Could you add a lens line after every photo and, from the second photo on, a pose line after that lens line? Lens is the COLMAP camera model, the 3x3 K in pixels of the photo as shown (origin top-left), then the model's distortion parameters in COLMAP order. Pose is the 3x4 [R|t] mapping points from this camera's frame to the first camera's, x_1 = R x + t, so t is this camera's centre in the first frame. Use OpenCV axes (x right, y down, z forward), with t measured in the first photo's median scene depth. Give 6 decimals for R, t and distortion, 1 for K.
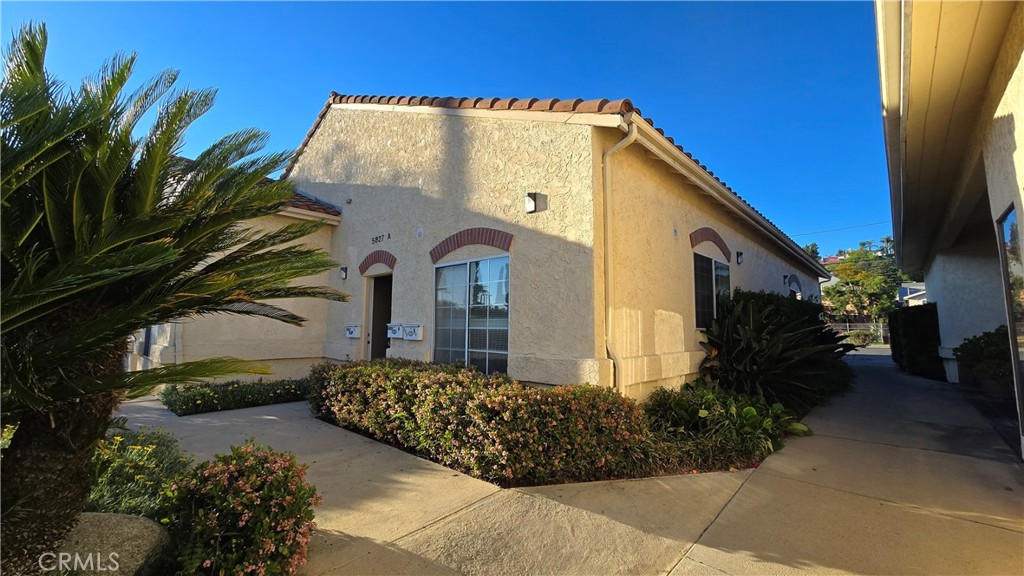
lens RADIAL K [[417.9, 0, 509.8], [0, 417.9, 283.2], [0, 0, 1]] dist [-0.006227, 0.001111]
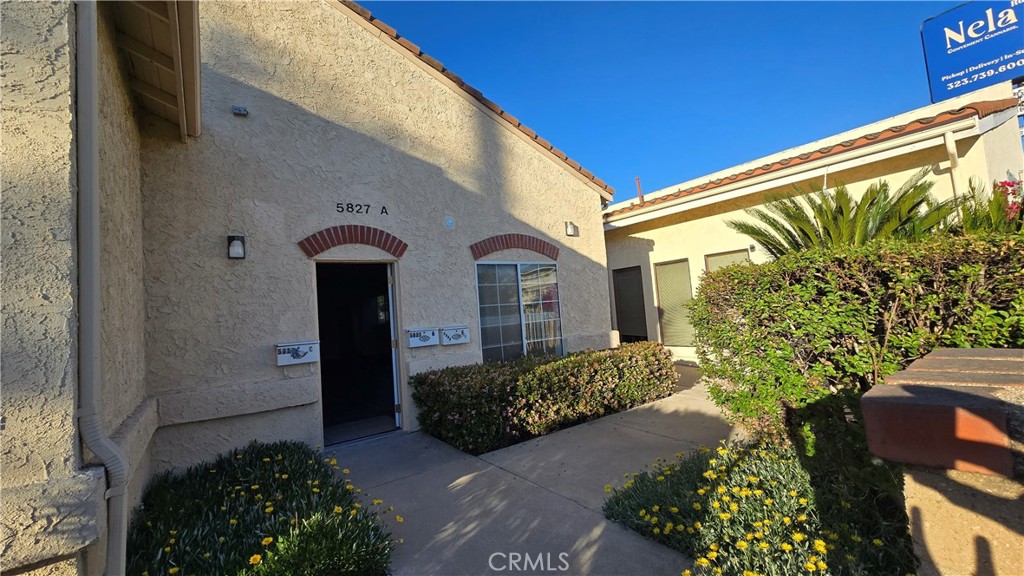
lens RADIAL K [[417.9, 0, 509.8], [0, 417.9, 283.2], [0, 0, 1]] dist [-0.006227, 0.001111]
pose [[0.187711, 0.040830, 0.981375, -1.251400], [-0.028493, 0.998942, -0.036111, 0.044029], [-0.981811, -0.021184, 0.188675, 0.849241]]
